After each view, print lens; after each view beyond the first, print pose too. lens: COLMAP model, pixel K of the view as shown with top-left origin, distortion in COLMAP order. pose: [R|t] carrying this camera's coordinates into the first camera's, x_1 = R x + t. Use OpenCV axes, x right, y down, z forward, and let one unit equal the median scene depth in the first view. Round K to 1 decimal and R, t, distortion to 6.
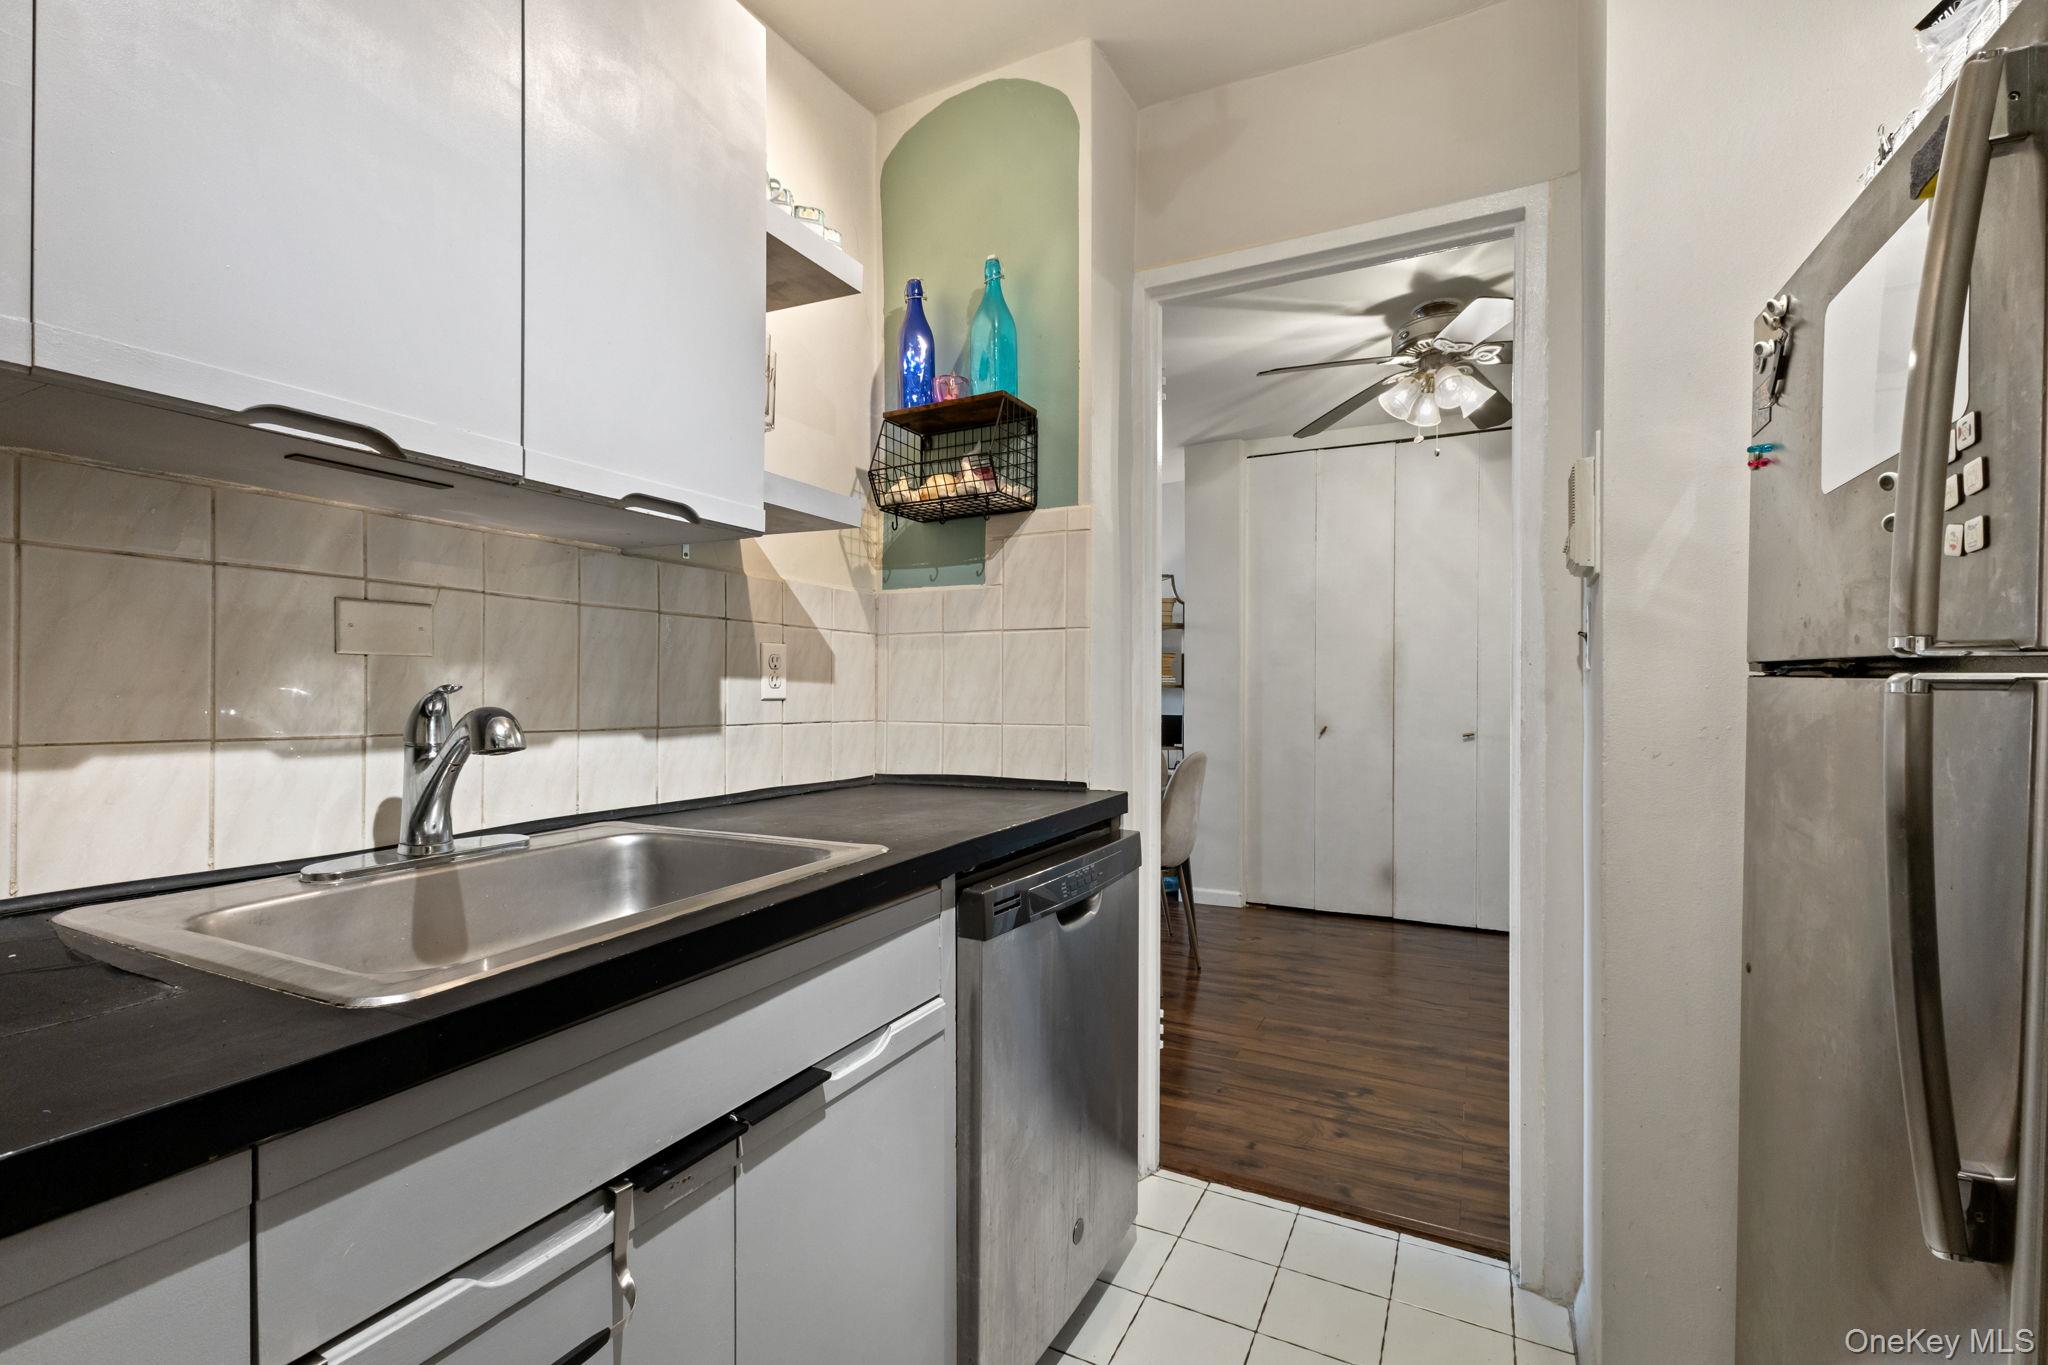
lens RADIAL K [[891.5, 0, 1030.7], [0, 891.5, 701.6], [0, 0, 1]] dist [0.008359, -0.000141]
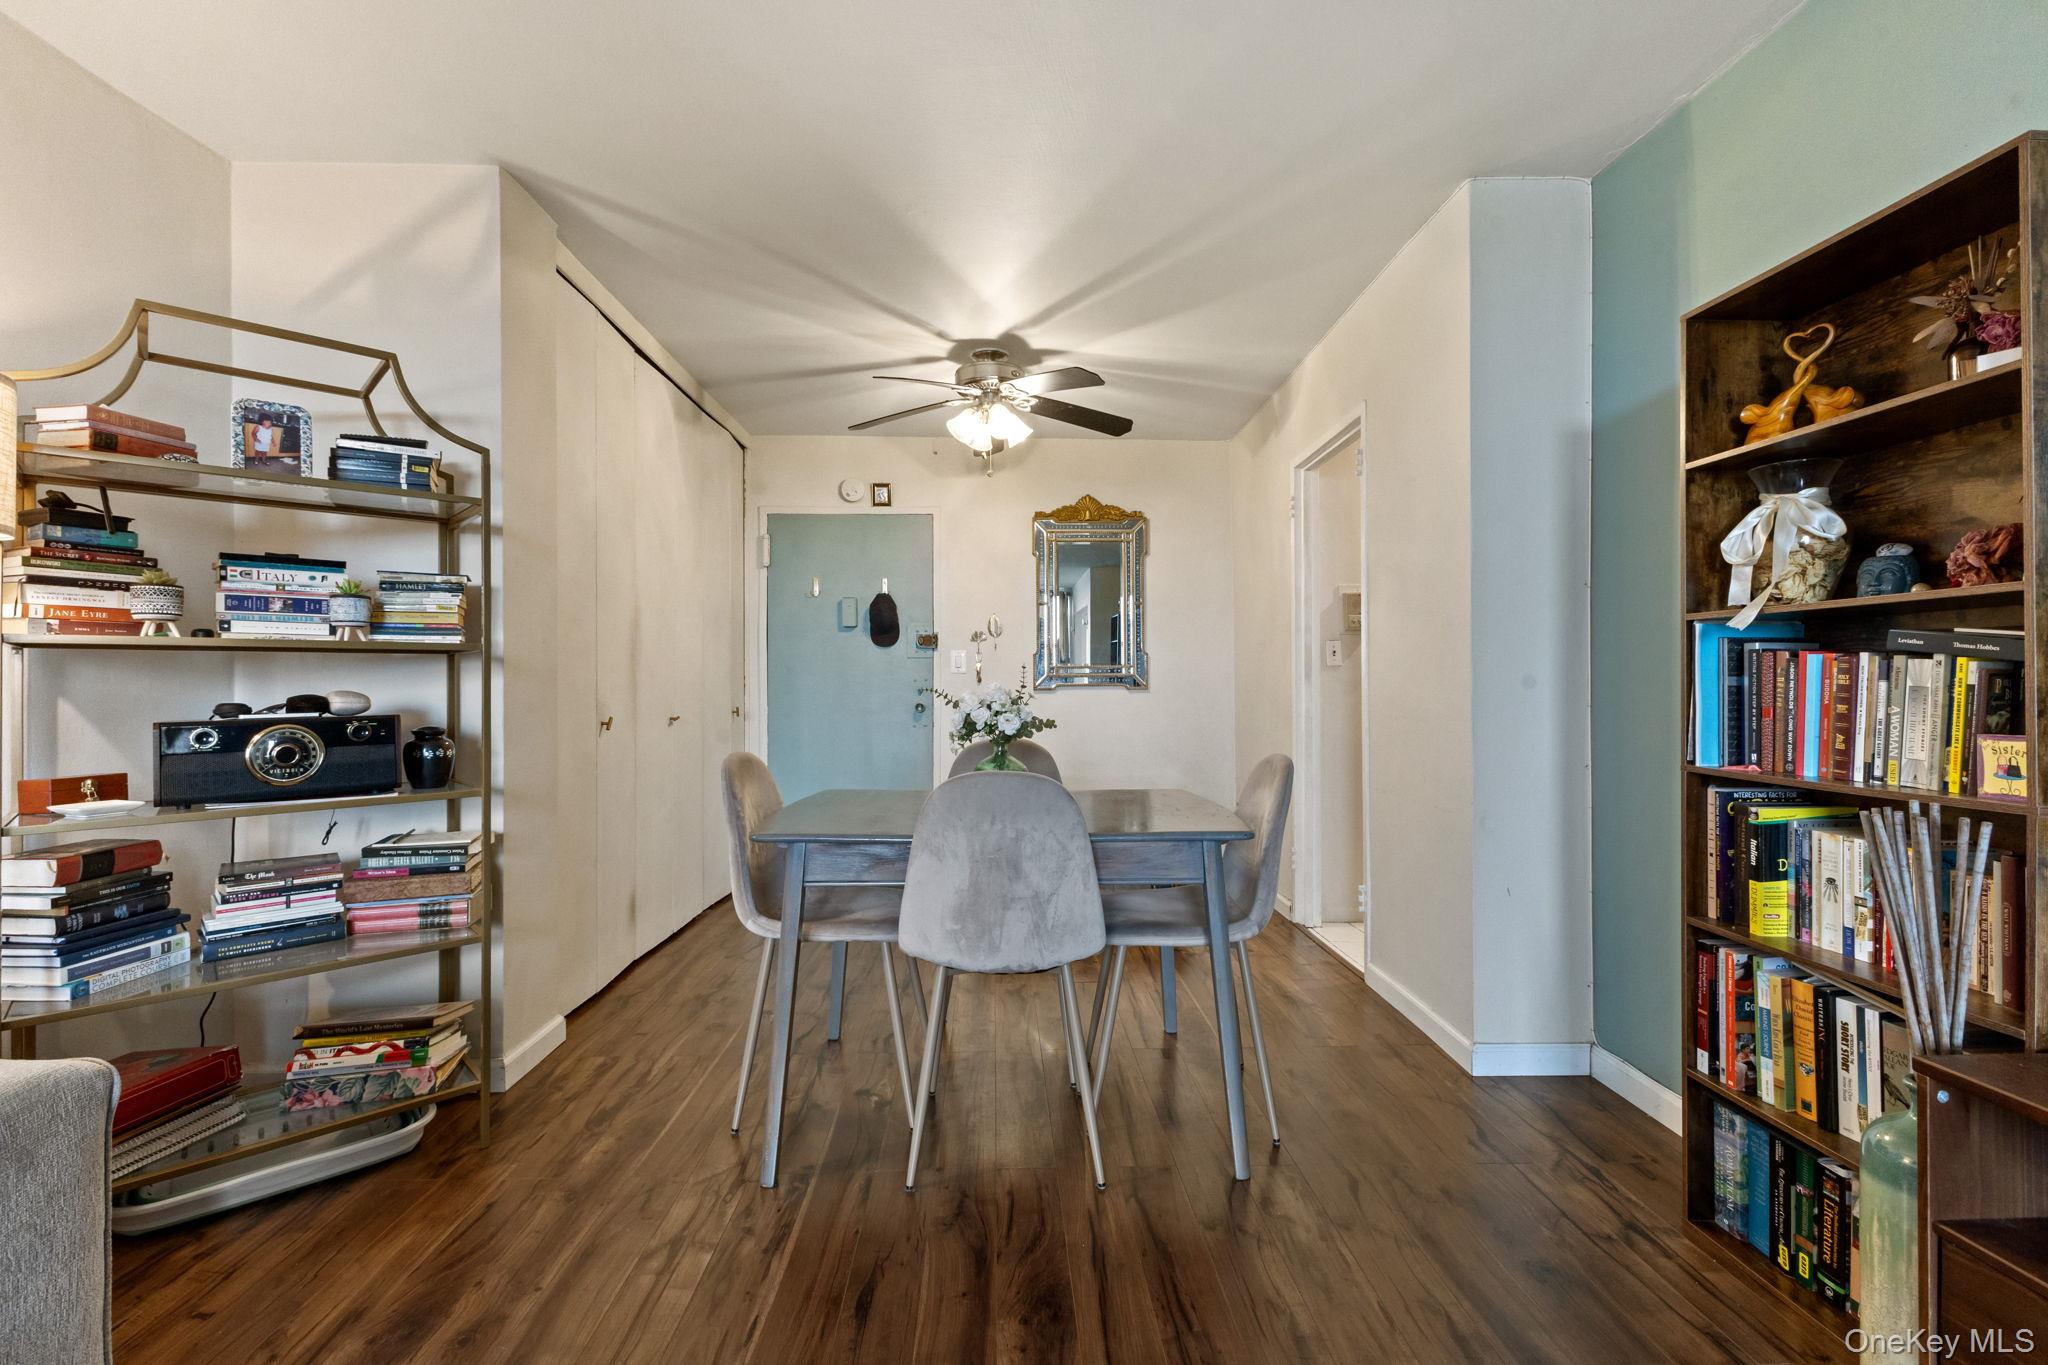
lens RADIAL K [[897.1, 0, 1022.7], [0, 897.1, 679.0], [0, 0, 1]] dist [0.010756, 0.000054]
pose [[-0.471785, -0.000031, 0.881714, -0.667940], [0.005832, 0.999978, 0.003155, -0.003221], [-0.881694, 0.006630, -0.471775, 1.607998]]
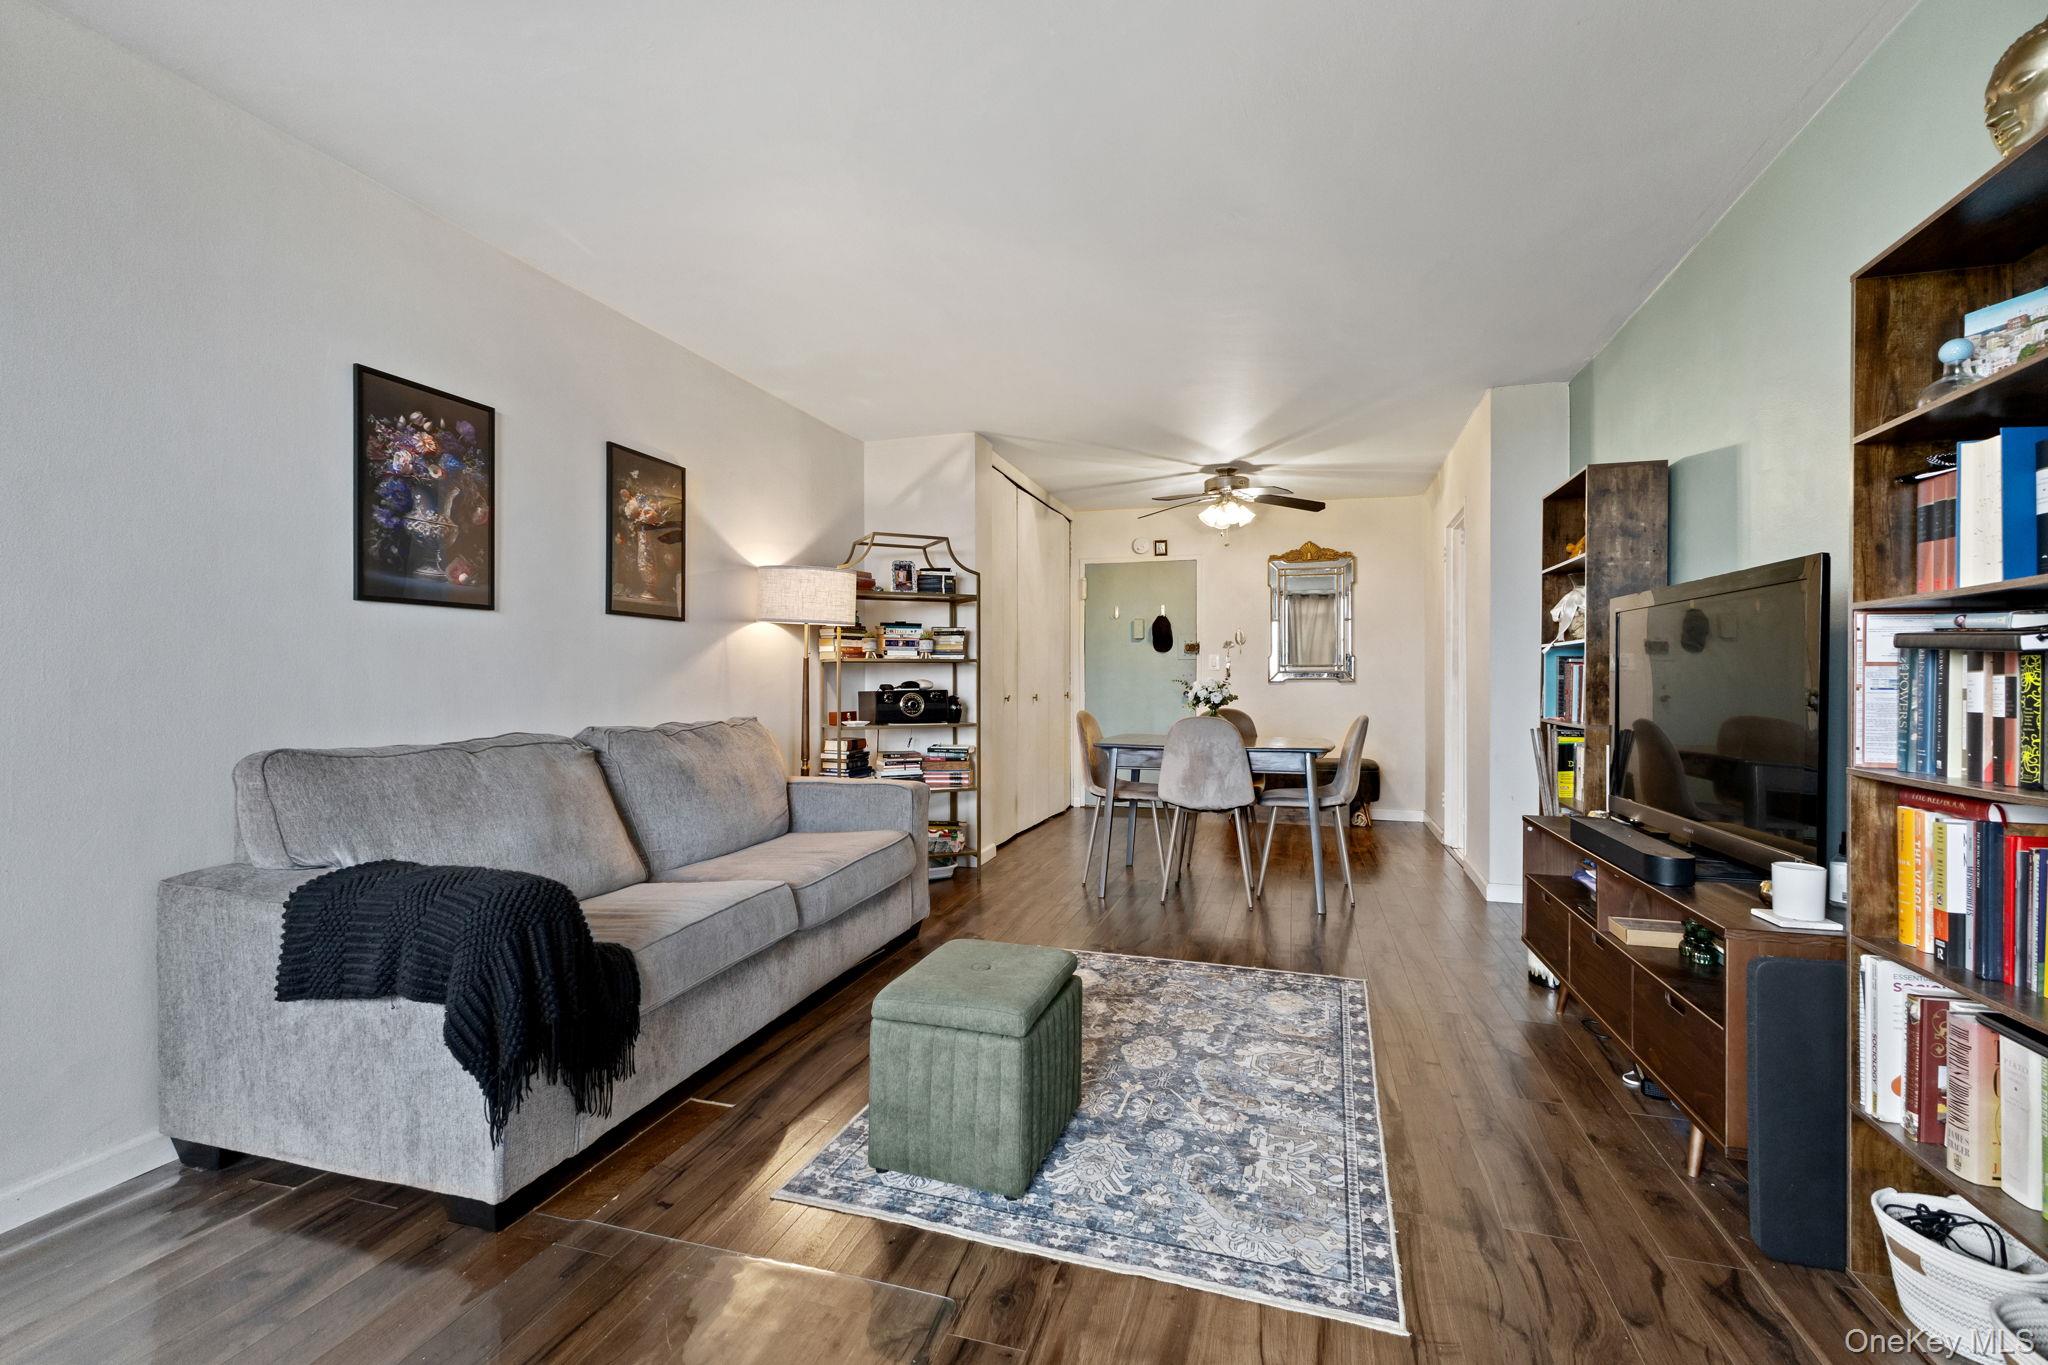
lens RADIAL K [[897.1, 0, 1022.7], [0, 897.1, 679.0], [0, 0, 1]] dist [0.010756, 0.000054]
pose [[-0.168073, -0.007137, 0.985749, -1.451007], [0.004638, 0.999957, 0.008030, -0.008145], [-0.985764, 0.005921, -0.168033, 1.842186]]
